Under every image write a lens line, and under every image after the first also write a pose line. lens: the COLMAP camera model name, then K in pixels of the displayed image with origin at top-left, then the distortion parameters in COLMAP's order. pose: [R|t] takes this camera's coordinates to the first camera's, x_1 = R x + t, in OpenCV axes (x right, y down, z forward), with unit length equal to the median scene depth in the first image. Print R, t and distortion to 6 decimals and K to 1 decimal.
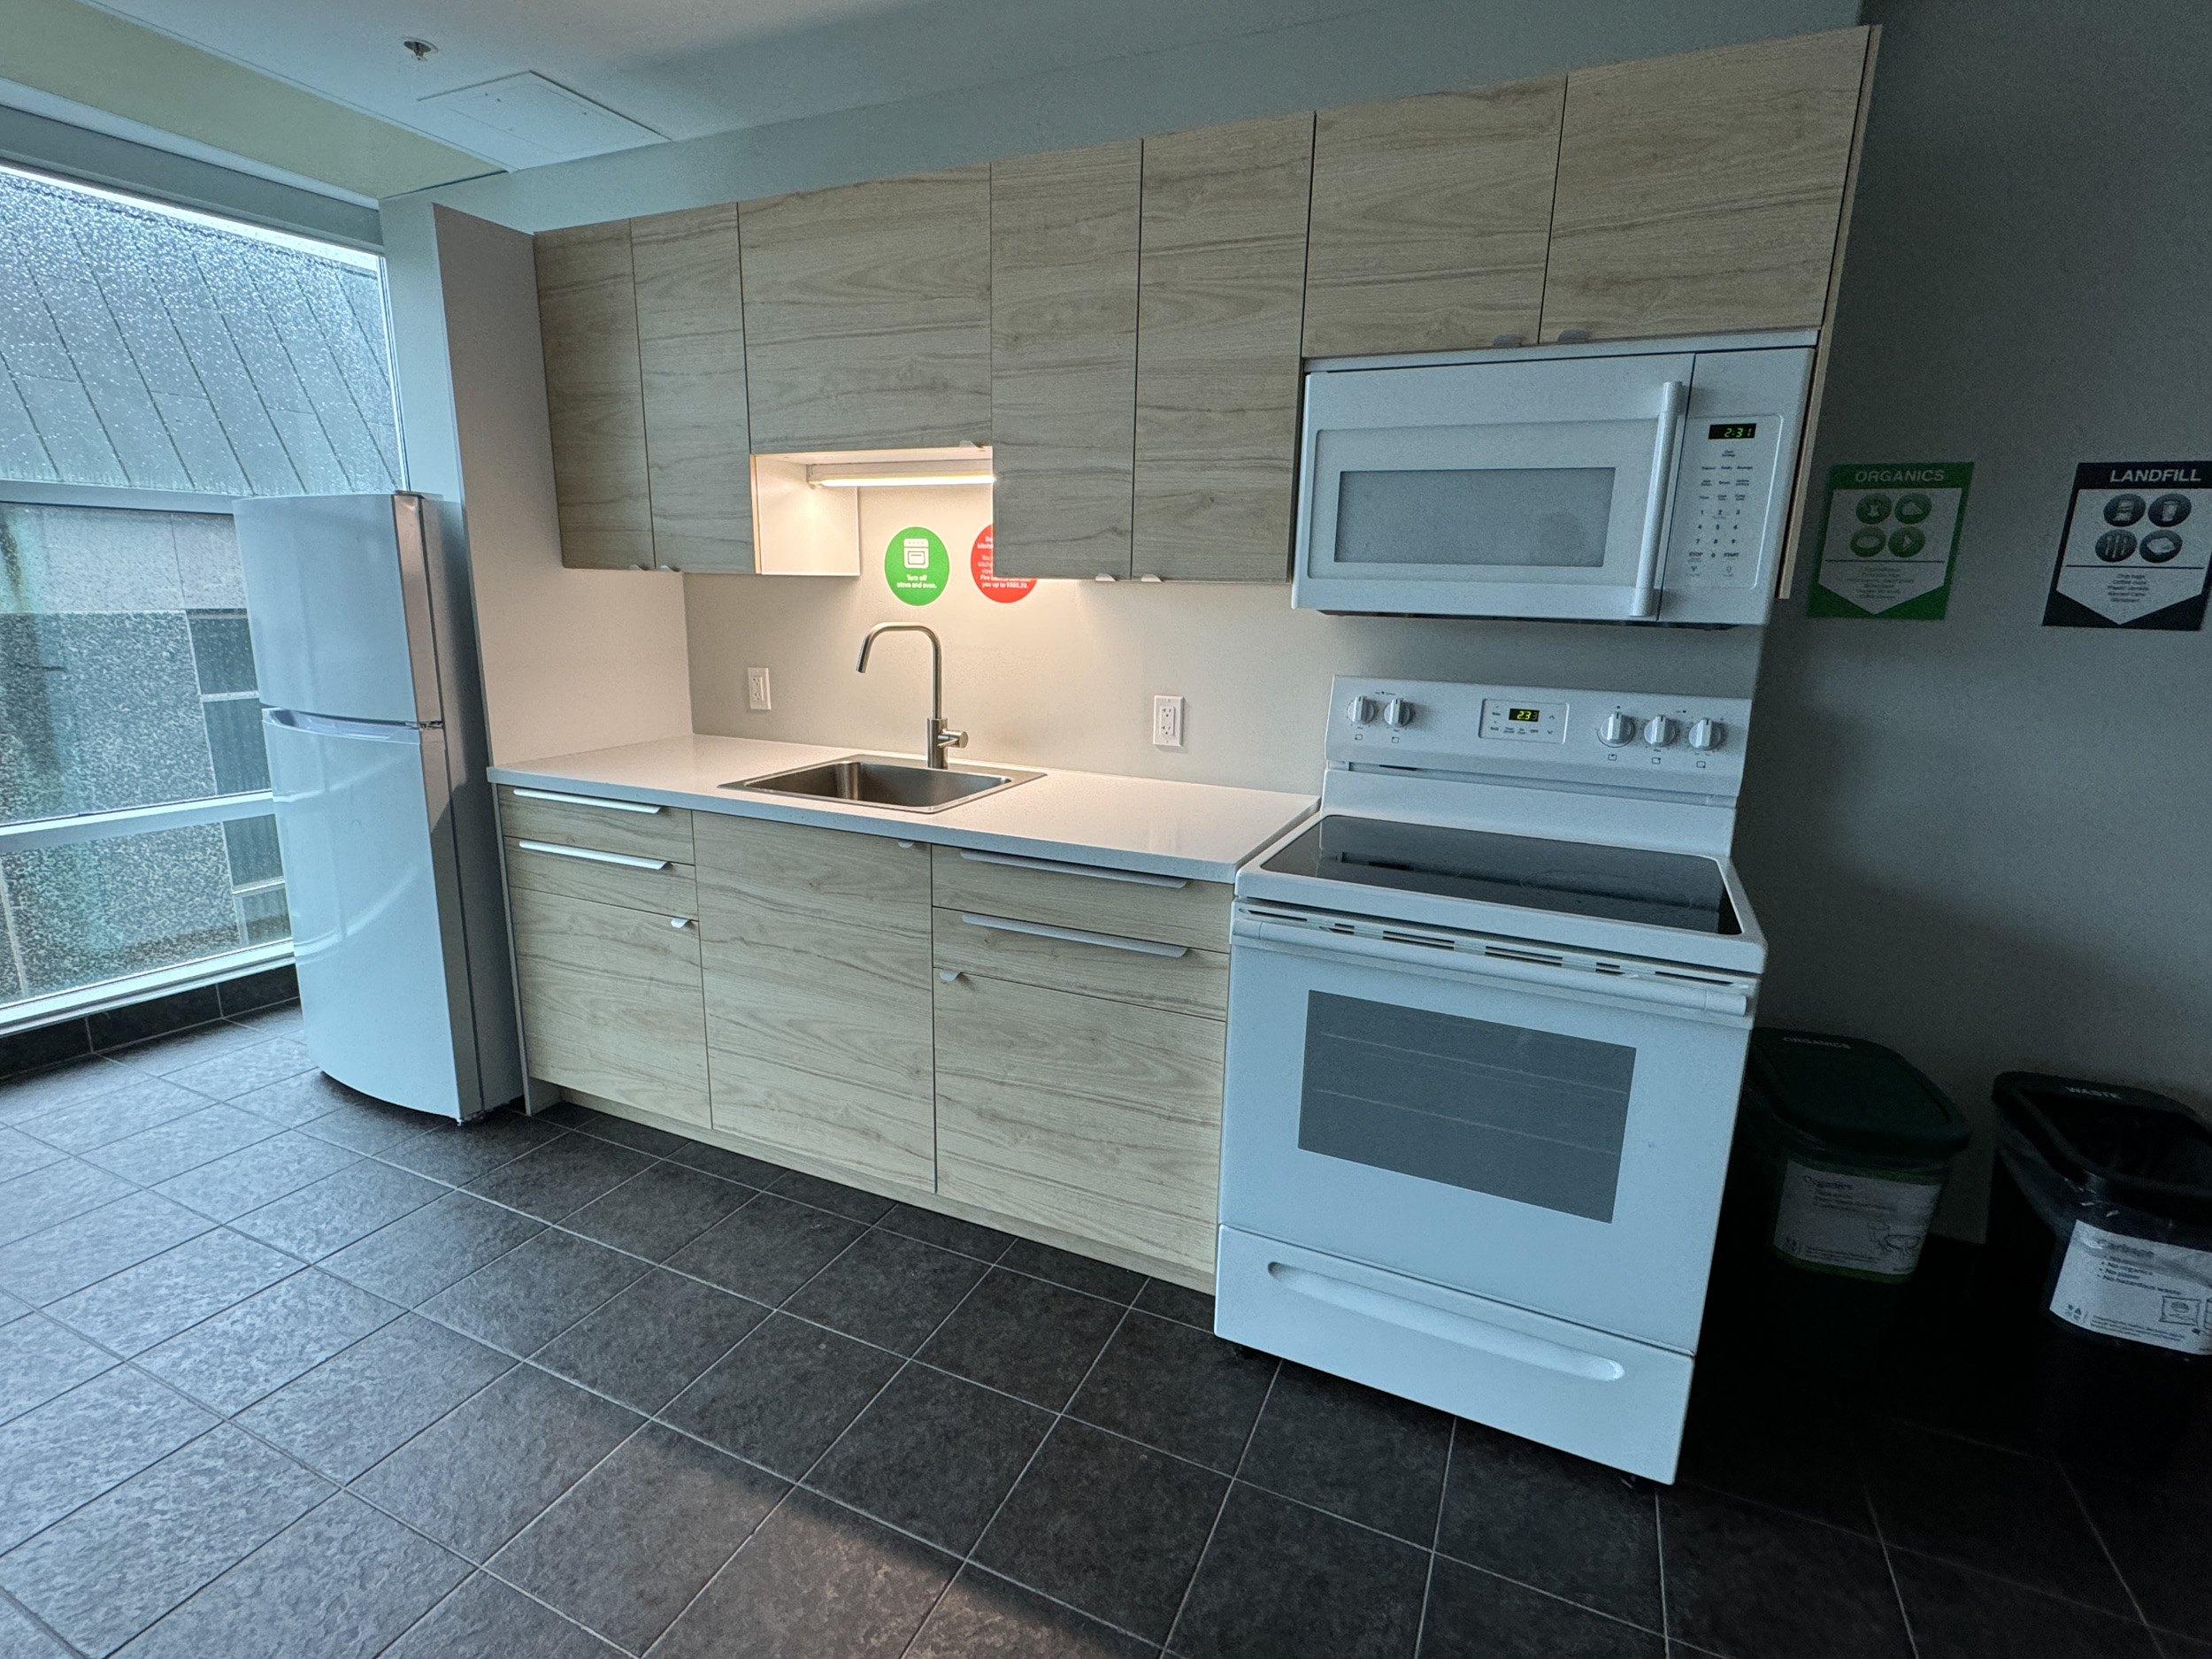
lens RADIAL K [[1064.5, 0, 1106.0], [0, 1064.5, 829.5], [0, 0, 1]] dist [-0.000121, 0.000131]
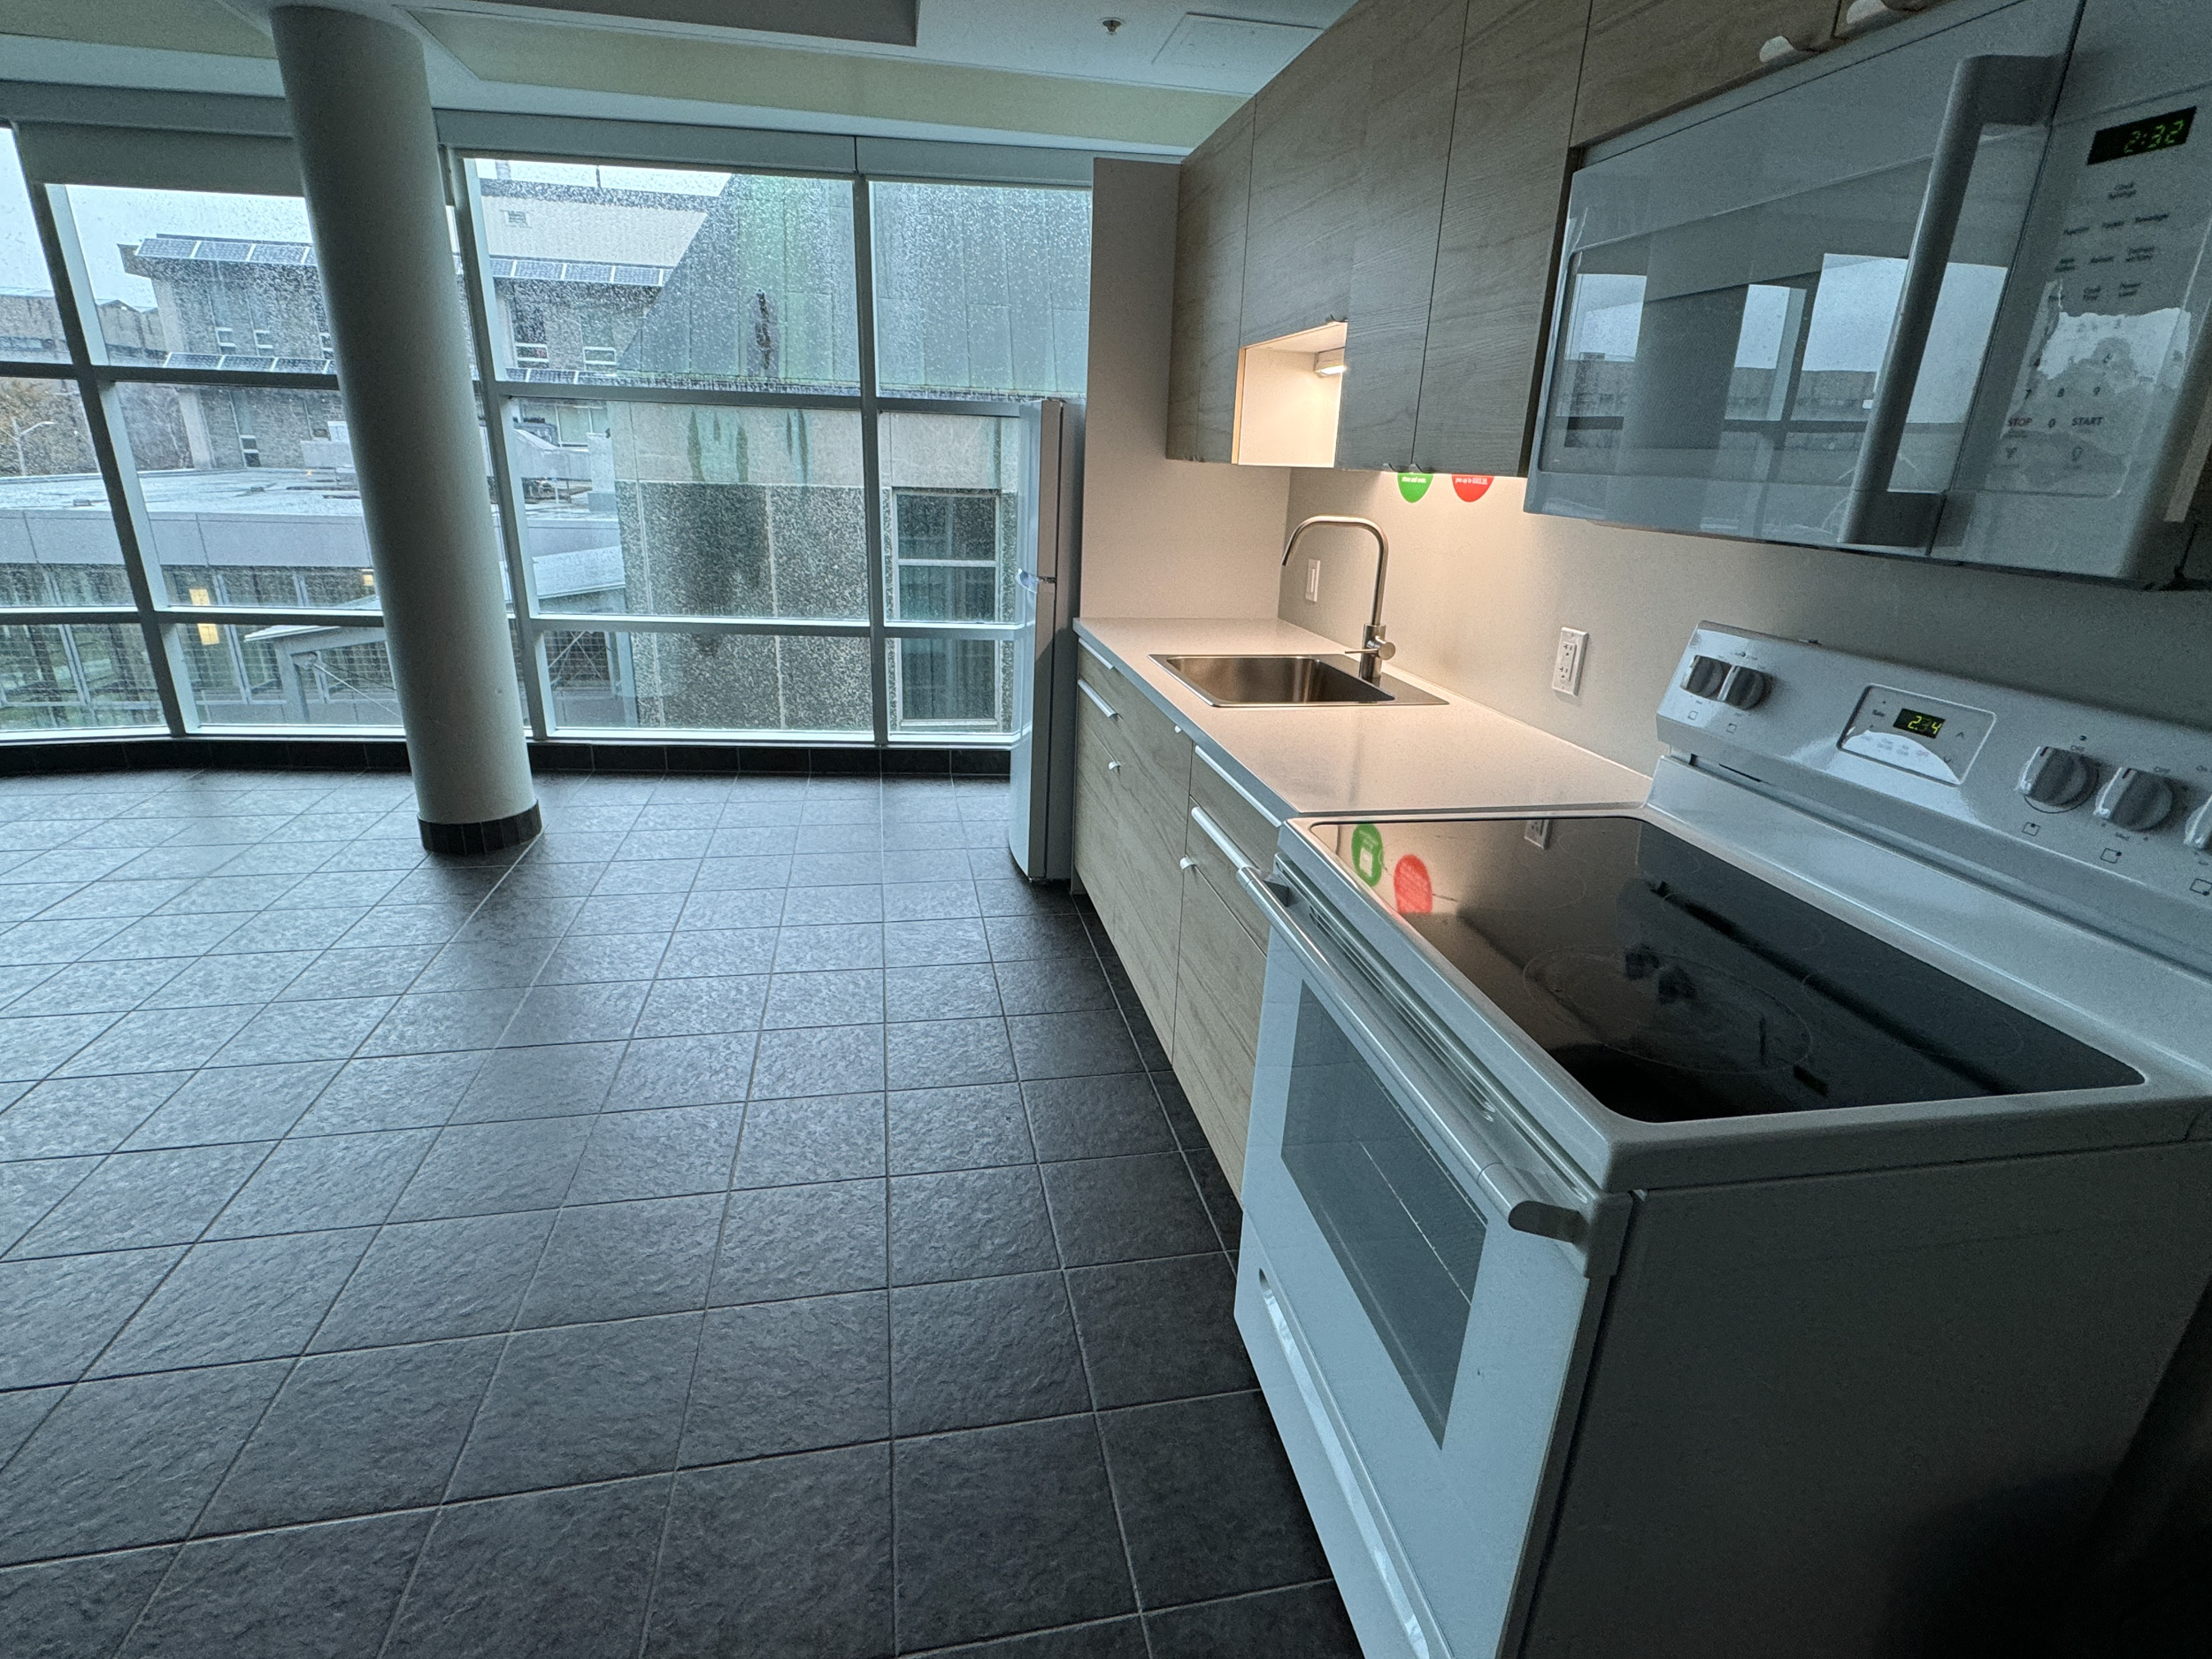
lens RADIAL K [[1064.5, 0, 1106.0], [0, 1064.5, 829.5], [0, 0, 1]] dist [-0.000121, 0.000131]
pose [[0.578796, 0.269687, -0.769587, 0.524566], [-0.203680, 0.961630, 0.183800, -0.060629], [0.789626, 0.050367, 0.611517, 0.274700]]
